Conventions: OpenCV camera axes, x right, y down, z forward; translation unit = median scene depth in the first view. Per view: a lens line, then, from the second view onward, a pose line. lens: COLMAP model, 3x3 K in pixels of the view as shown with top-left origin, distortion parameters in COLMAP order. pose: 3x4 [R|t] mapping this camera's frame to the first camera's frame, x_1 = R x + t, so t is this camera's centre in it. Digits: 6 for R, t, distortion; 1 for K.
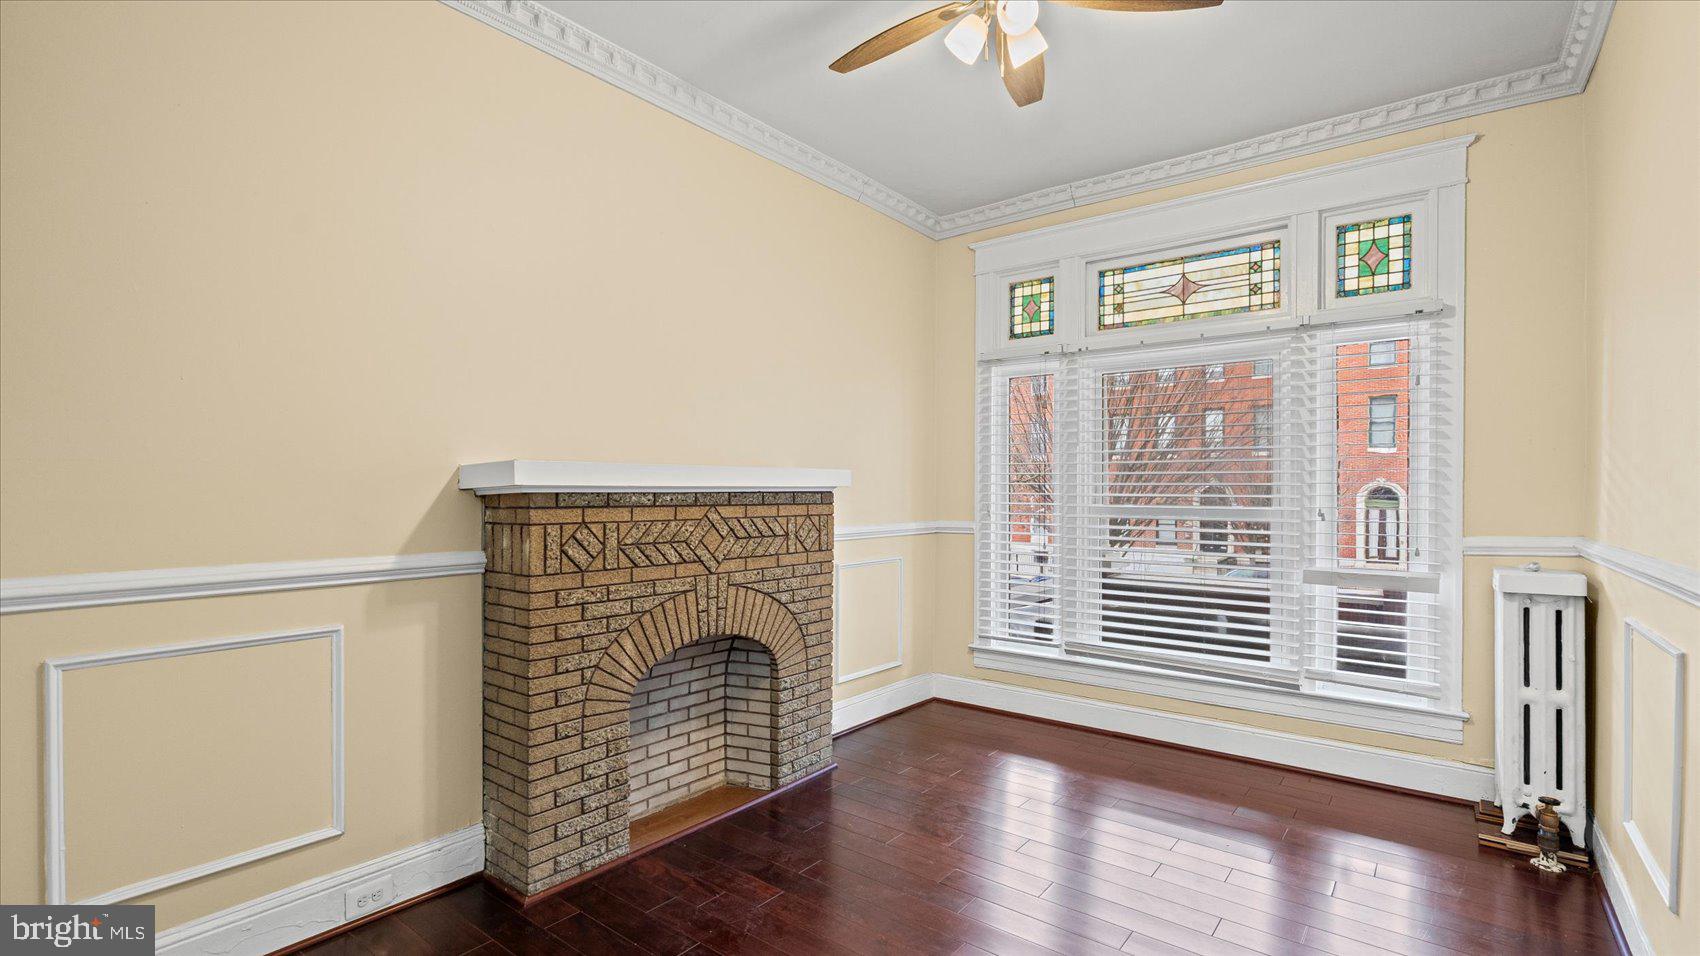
lens RADIAL K [[770.4, 0, 854.7], [0, 770.4, 488.6], [0, 0, 1]] dist [0.001954, 0.000667]
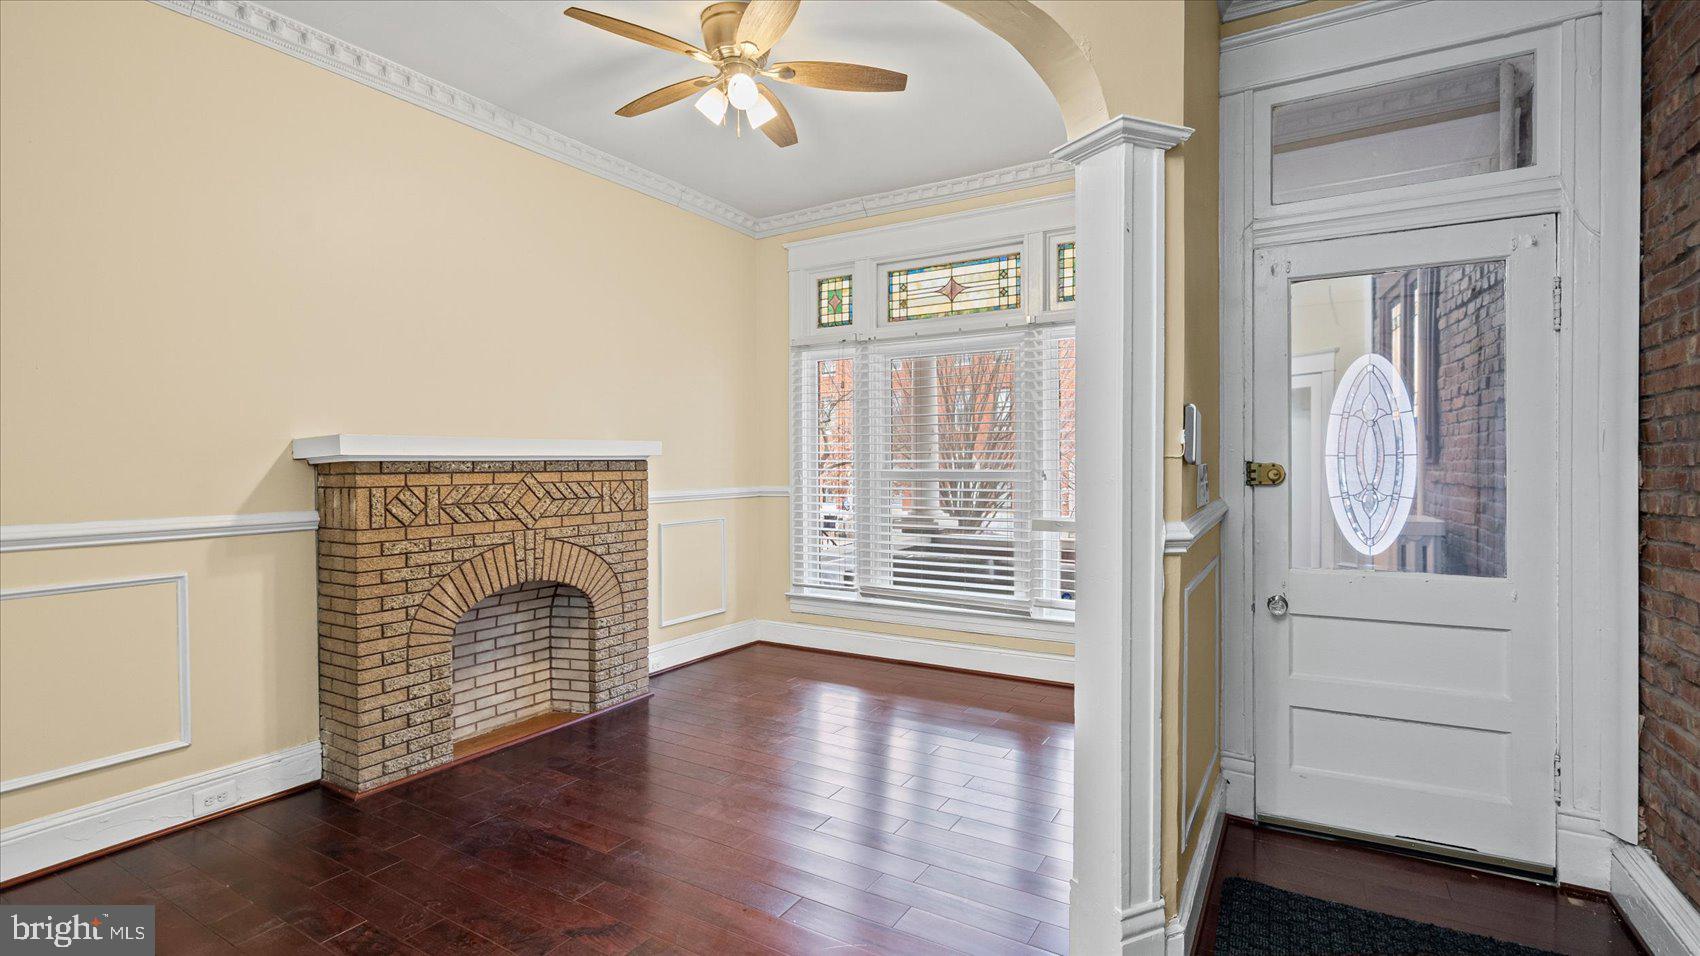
lens RADIAL K [[770.4, 0, 850.8], [0, 770.4, 468.7], [0, 0, 1]] dist [0.001954, 0.000667]
pose [[0.992382, -0.009138, 0.122860, 0.150005], [0.007806, 0.999905, 0.011317, 0.007041], [-0.122952, -0.010272, 0.992359, -0.221108]]
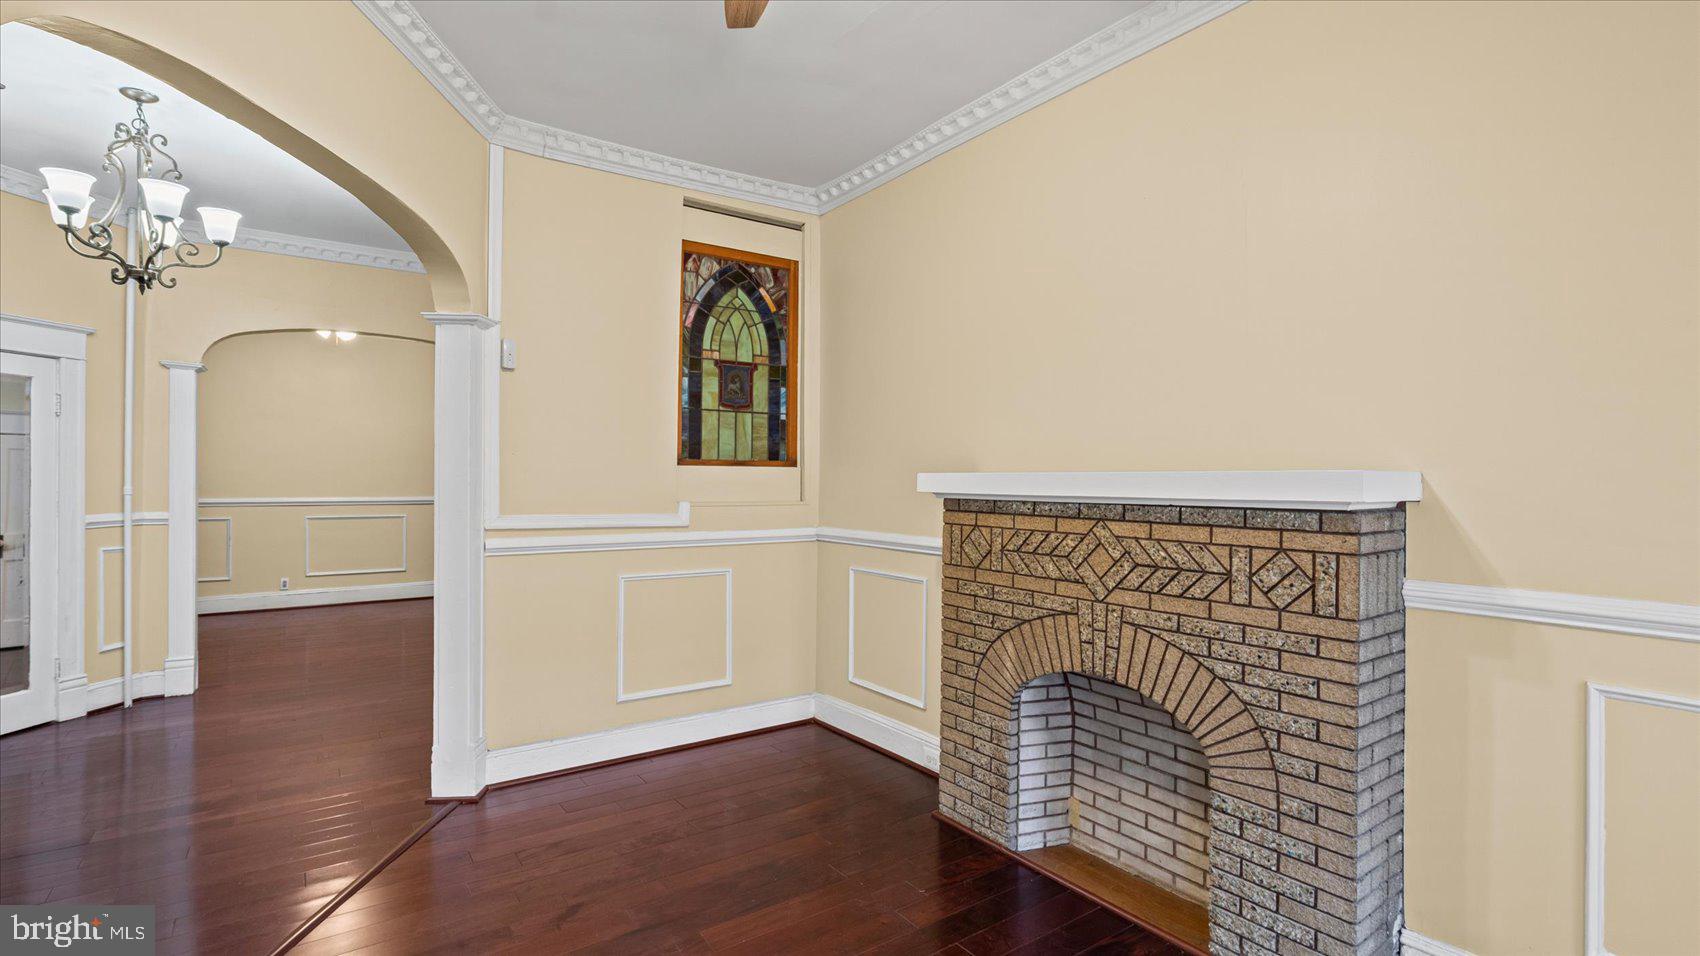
lens RADIAL K [[770.4, 0, 850.1], [0, 770.4, 477.9], [0, 0, 1]] dist [0.001954, 0.000667]
pose [[-0.272573, -0.008611, -0.962096, 0.641665], [-0.008927, 0.999940, -0.006420, -0.014125], [0.962094, 0.006839, -0.272634, 0.898472]]
